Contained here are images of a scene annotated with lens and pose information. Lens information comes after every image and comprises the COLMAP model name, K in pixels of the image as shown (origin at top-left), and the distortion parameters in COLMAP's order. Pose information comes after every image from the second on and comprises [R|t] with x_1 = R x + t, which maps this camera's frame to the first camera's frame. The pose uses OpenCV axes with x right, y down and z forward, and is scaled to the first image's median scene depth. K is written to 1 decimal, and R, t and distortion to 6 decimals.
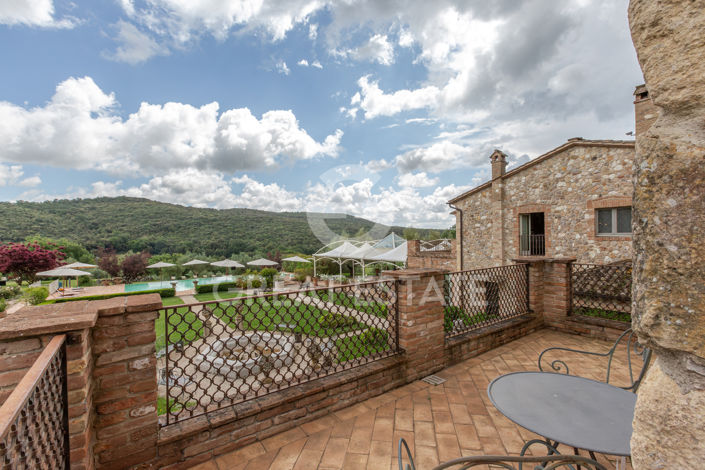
lens RADIAL K [[317.4, 0, 351.4], [0, 317.4, 234.6], [0, 0, 1]] dist [0.004367, 0.000257]
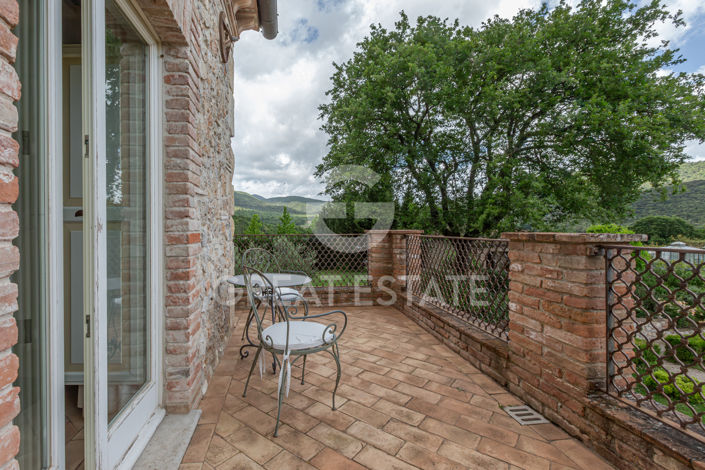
lens RADIAL K [[317.4, 0, 351.7], [0, 317.4, 232.2], [0, 0, 1]] dist [0.004367, 0.000257]
pose [[-0.400835, 0.011411, -0.916079, 1.095821], [-0.003999, 0.999891, 0.014205, 0.127439], [0.916142, 0.009358, -0.400745, 1.102840]]
